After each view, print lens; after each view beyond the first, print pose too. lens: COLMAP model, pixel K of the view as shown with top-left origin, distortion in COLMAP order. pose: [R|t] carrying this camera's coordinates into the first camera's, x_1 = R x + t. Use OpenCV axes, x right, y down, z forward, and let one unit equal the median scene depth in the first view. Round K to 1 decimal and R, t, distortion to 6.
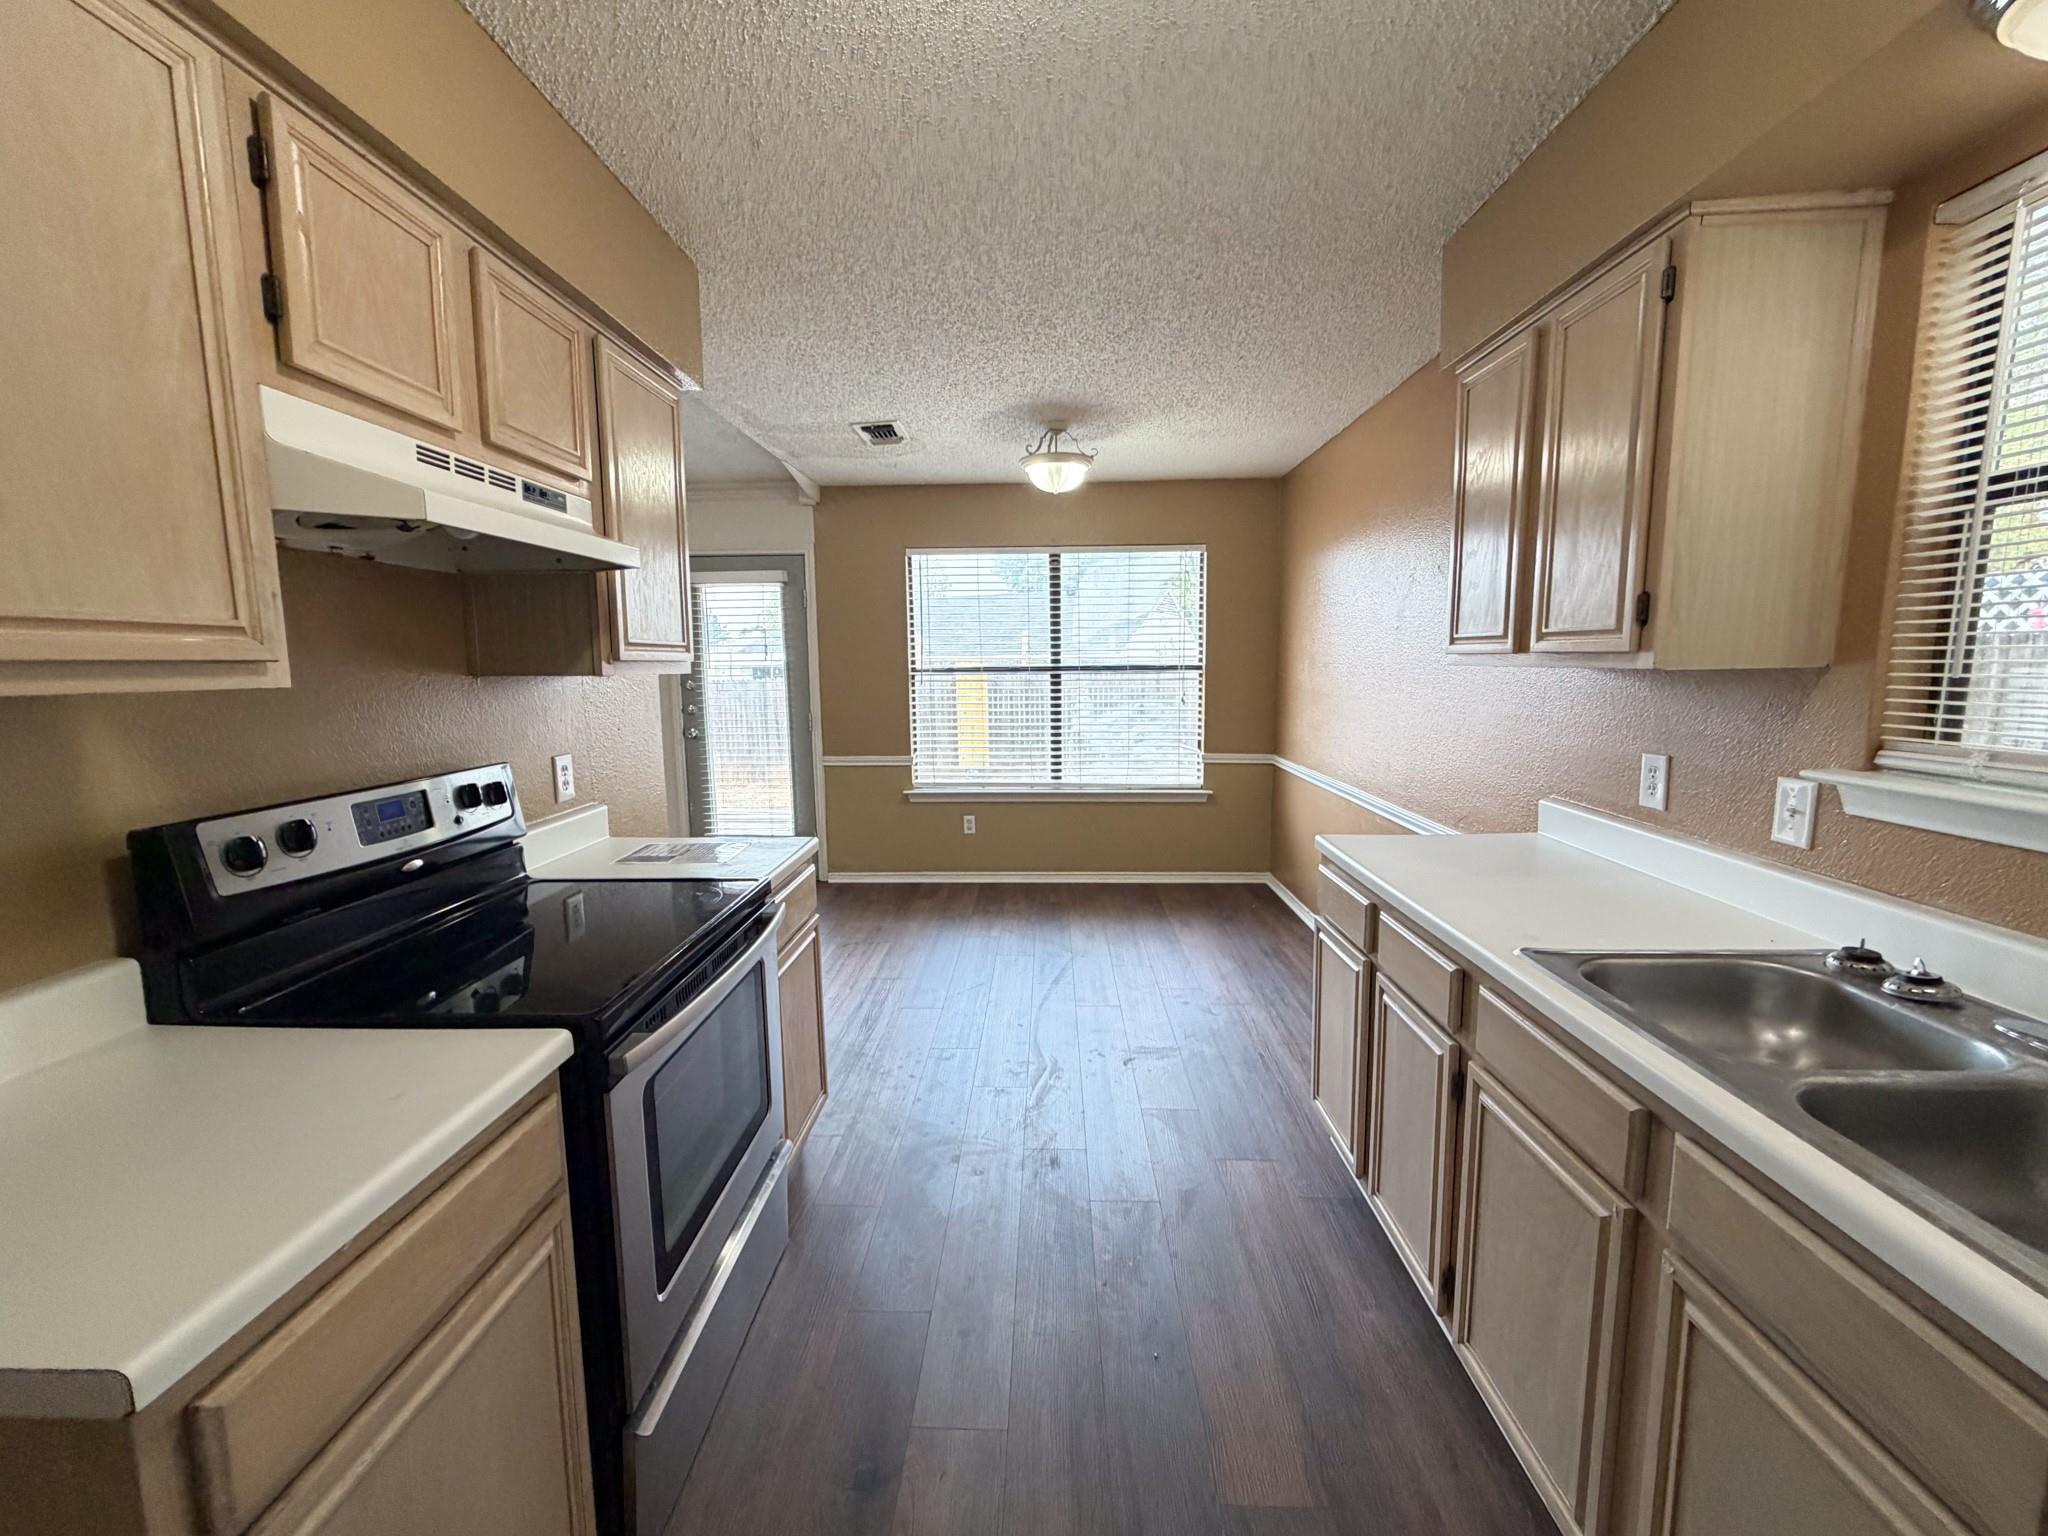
lens RADIAL K [[823.0, 0, 1026.2], [0, 823.0, 766.1], [0, 0, 1]] dist [-0.000798, 0.000019]
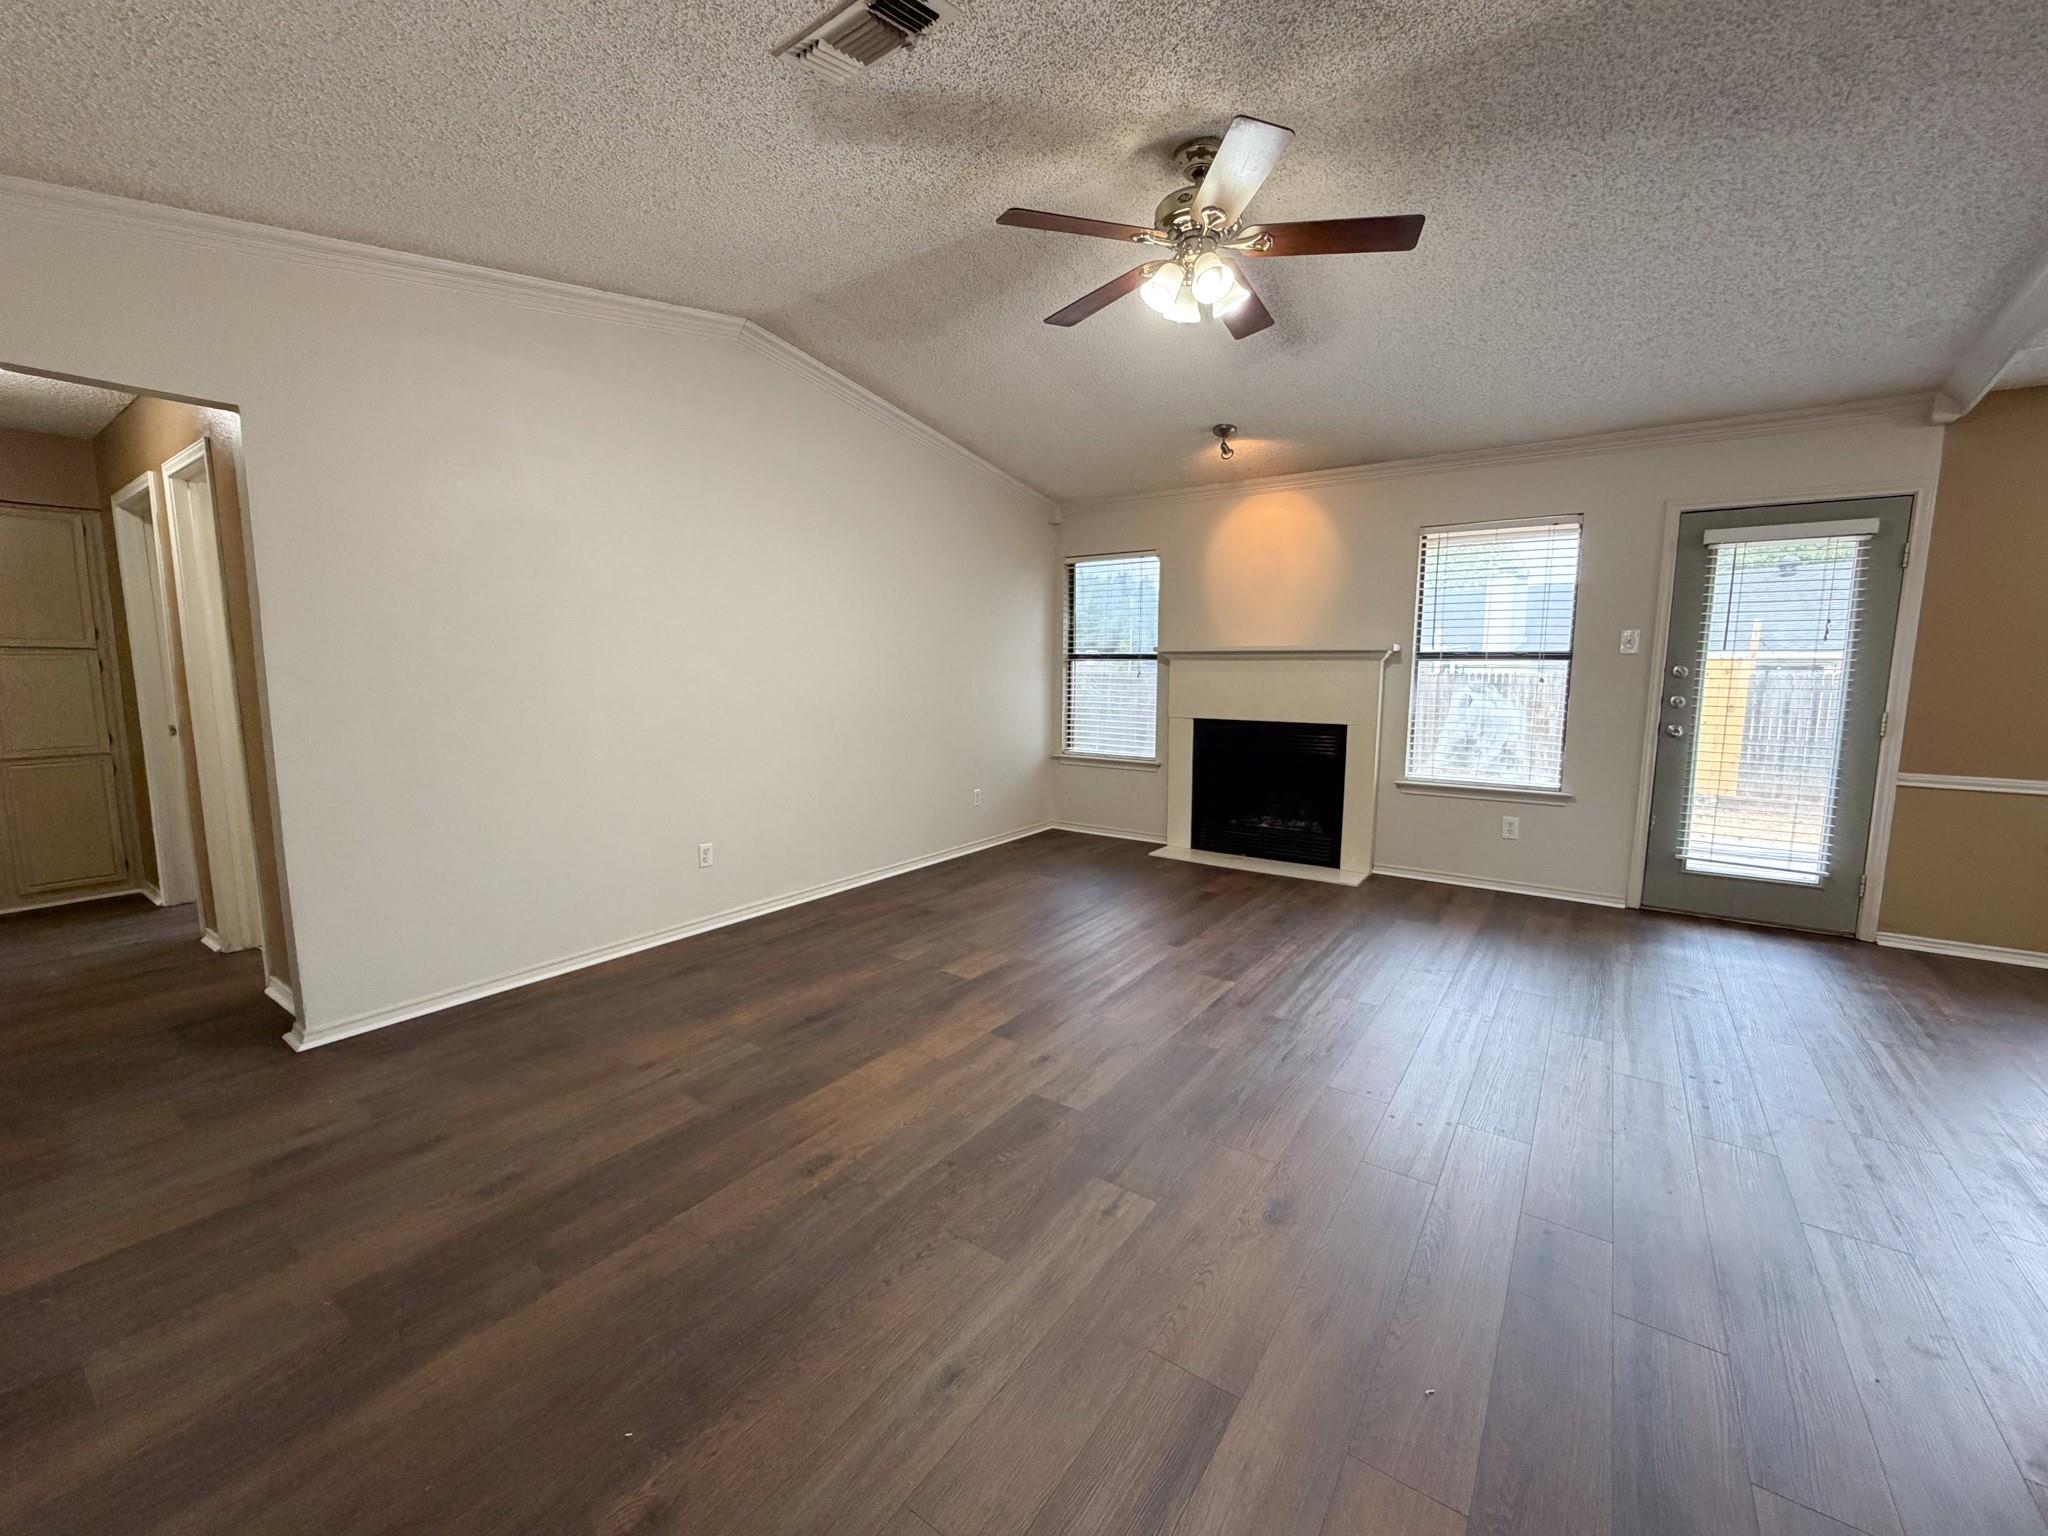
lens RADIAL K [[823.0, 0, 1031.0], [0, 823.0, 761.5], [0, 0, 1]] dist [-0.000798, 0.000019]
pose [[0.838609, 0.077829, -0.539145, -0.516412], [-0.079687, 0.996621, 0.019921, 0.026436], [0.538874, 0.026257, 0.841977, -0.028314]]
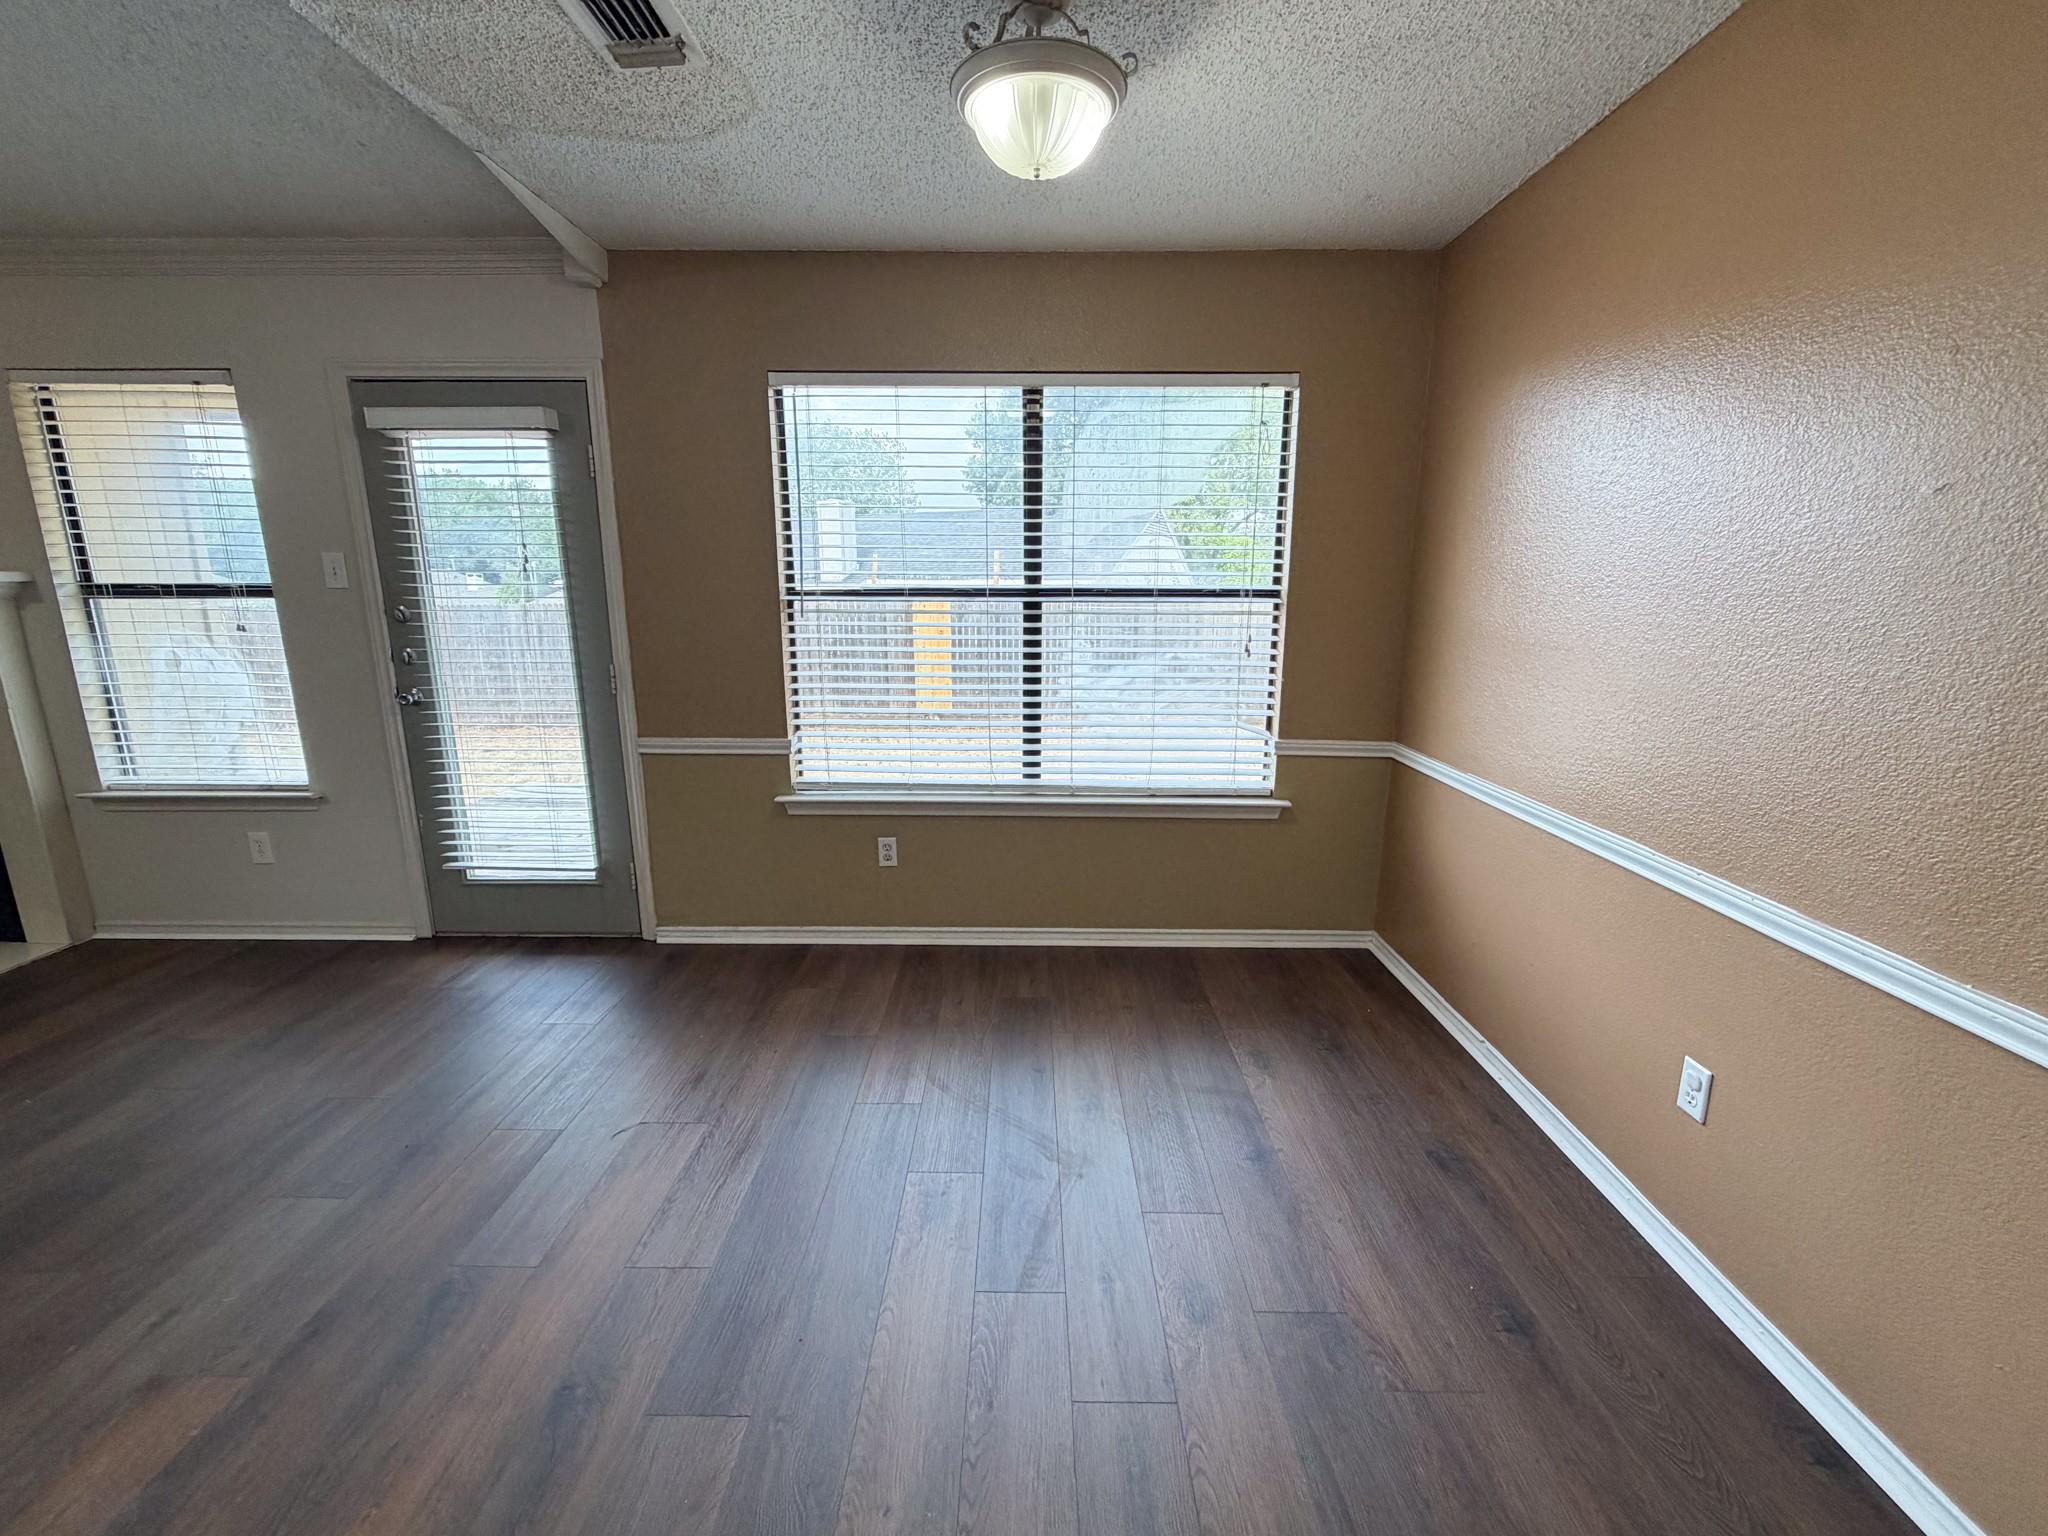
lens RADIAL K [[823.0, 0, 1031.1], [0, 823.0, 761.5], [0, 0, 1]] dist [-0.000798, 0.000019]
pose [[0.999369, 0.005899, 0.035038, 0.015421], [-0.008677, 0.996784, 0.079667, -0.045839], [-0.034455, -0.079921, 0.996206, 0.413194]]
